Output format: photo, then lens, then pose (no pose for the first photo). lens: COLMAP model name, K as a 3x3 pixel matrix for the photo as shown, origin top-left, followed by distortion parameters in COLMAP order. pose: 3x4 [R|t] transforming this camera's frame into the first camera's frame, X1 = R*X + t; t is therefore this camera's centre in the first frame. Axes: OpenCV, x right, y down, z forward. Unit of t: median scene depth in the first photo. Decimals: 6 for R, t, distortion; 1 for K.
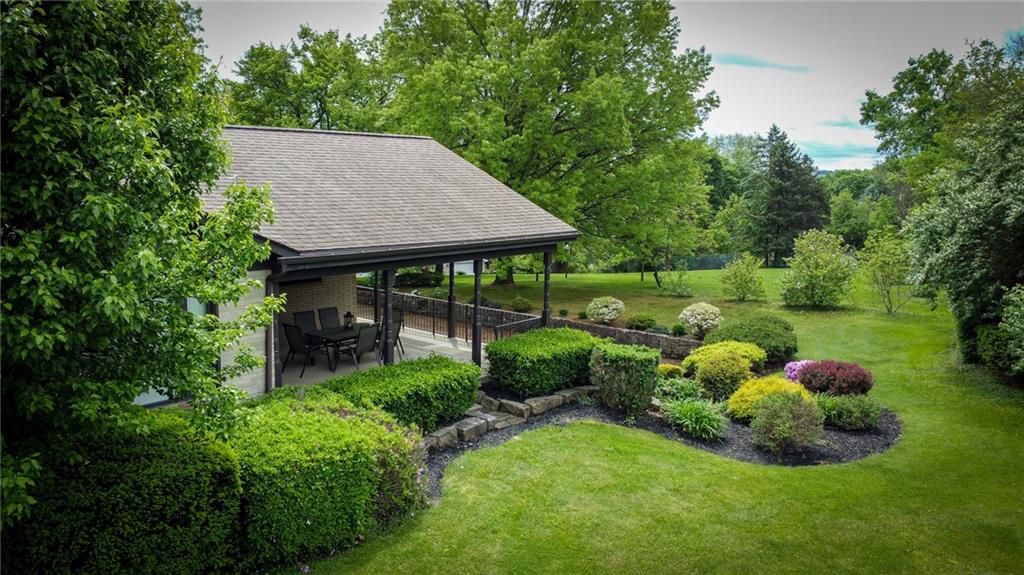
lens RADIAL K [[780.3, 0, 512.0], [0, 780.3, 287.5], [0, 0, 1]] dist [-0.004137, 0.001370]
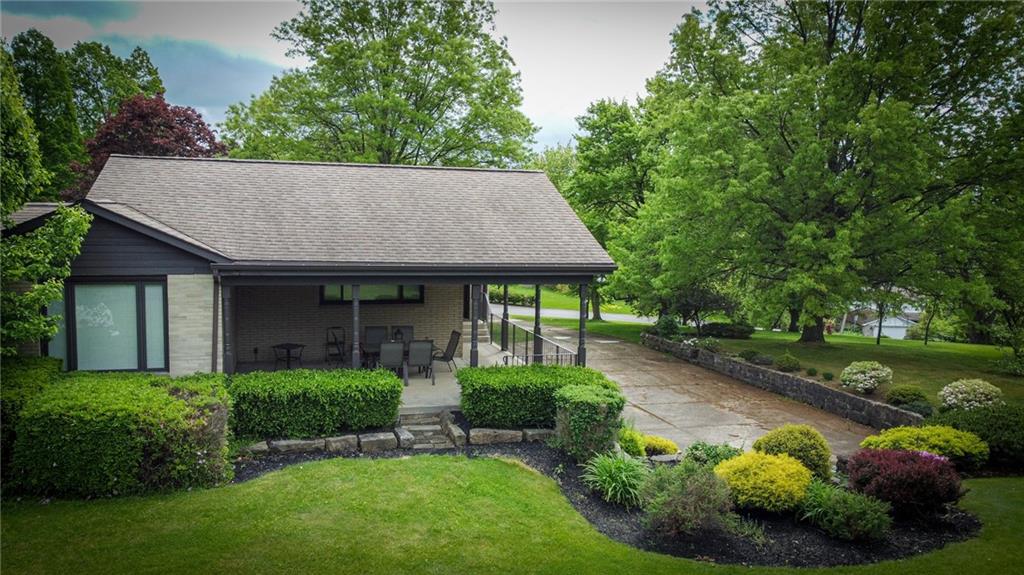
lens RADIAL K [[780.3, 0, 512.0], [0, 780.3, 287.5], [0, 0, 1]] dist [-0.004137, 0.001370]
pose [[0.827319, 0.049242, -0.559570, 0.589960], [-0.088710, 0.995103, -0.043587, 0.007313], [0.554684, 0.085699, 0.827636, 0.208484]]
